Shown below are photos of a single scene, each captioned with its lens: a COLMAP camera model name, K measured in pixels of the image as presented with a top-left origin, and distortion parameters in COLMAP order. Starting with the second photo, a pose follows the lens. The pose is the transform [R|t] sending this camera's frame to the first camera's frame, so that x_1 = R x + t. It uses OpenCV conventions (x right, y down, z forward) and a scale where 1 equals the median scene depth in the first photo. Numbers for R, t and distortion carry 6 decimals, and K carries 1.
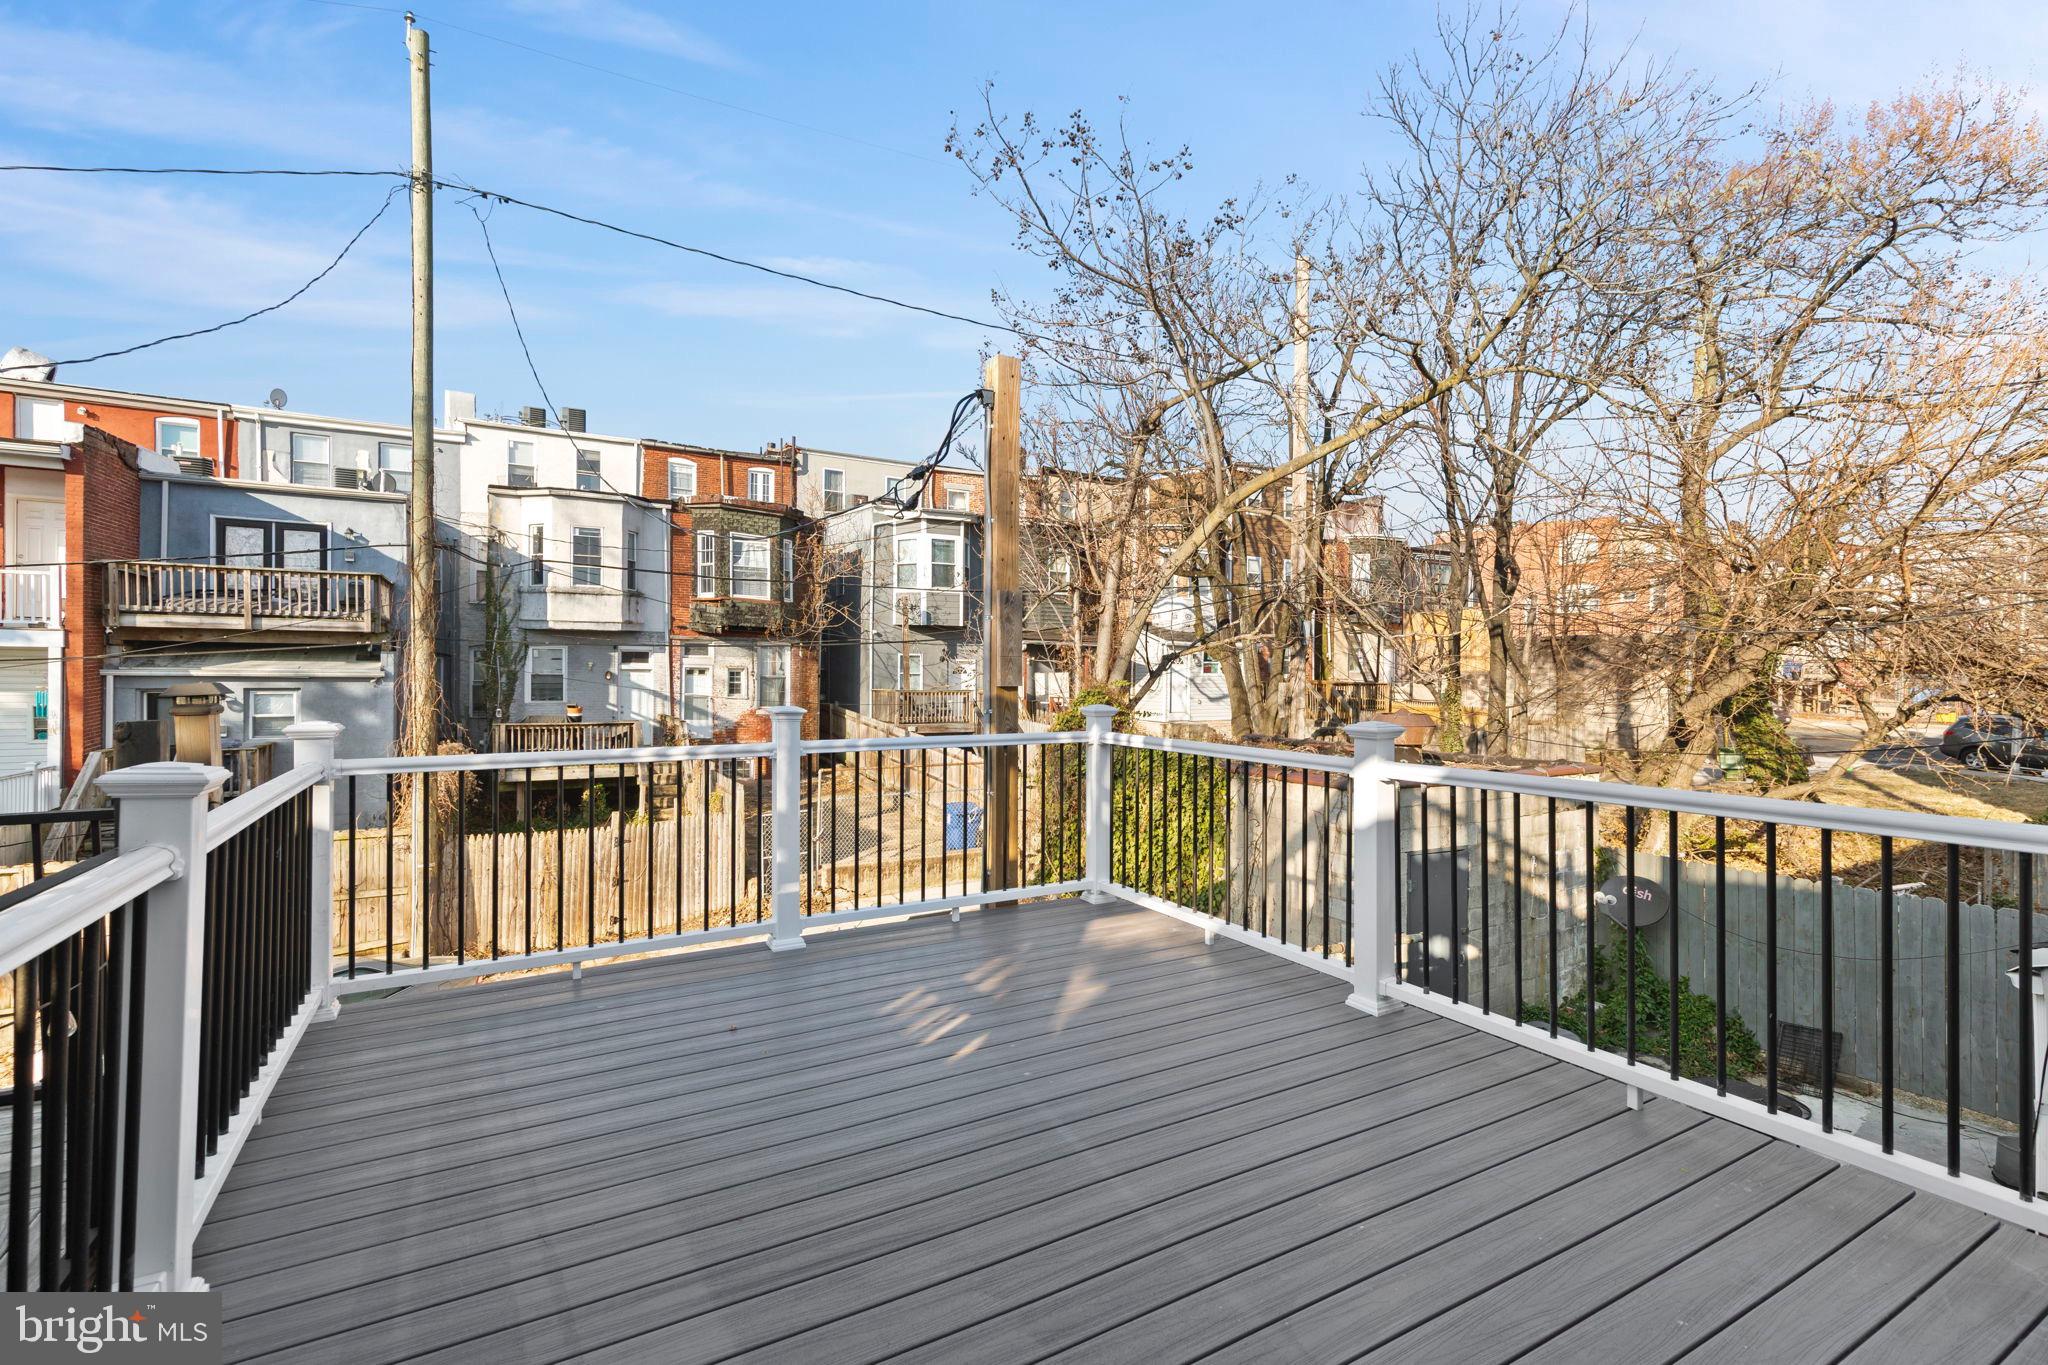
lens RADIAL K [[935.5, 0, 1031.3], [0, 935.5, 685.5], [0, 0, 1]] dist [0.003283, 0.000198]
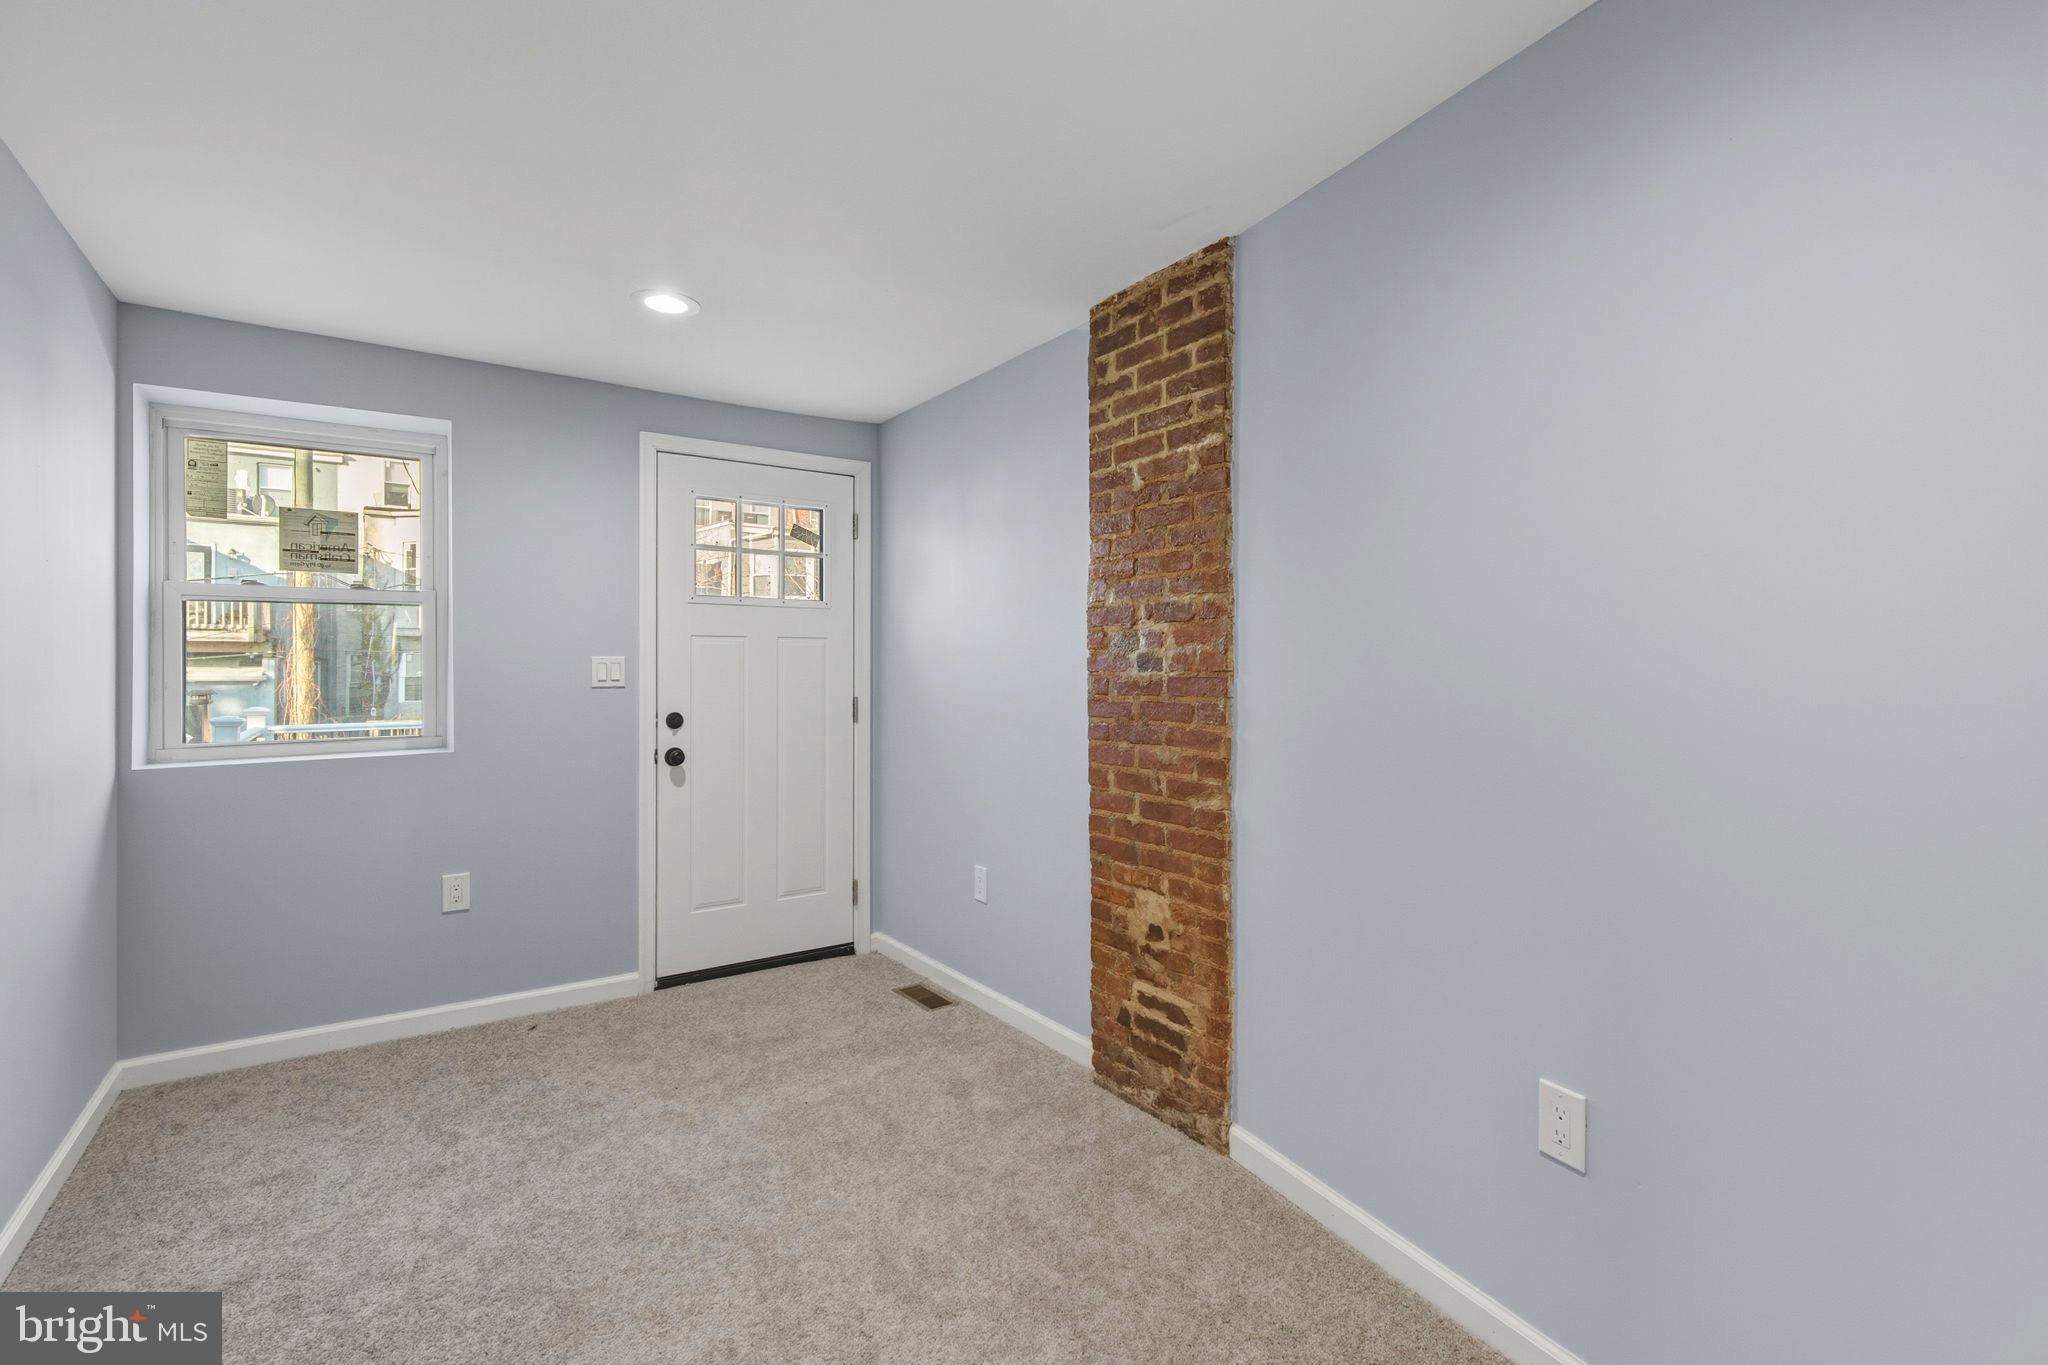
lens RADIAL K [[935.5, 0, 1018.2], [0, 935.5, 666.2], [0, 0, 1]] dist [0.003283, 0.000198]
pose [[0.996789, -0.008249, 0.079649, 0.117755], [0.009592, 0.999818, -0.016499, 0.000500], [-0.079499, 0.017210, 0.996686, -0.188959]]
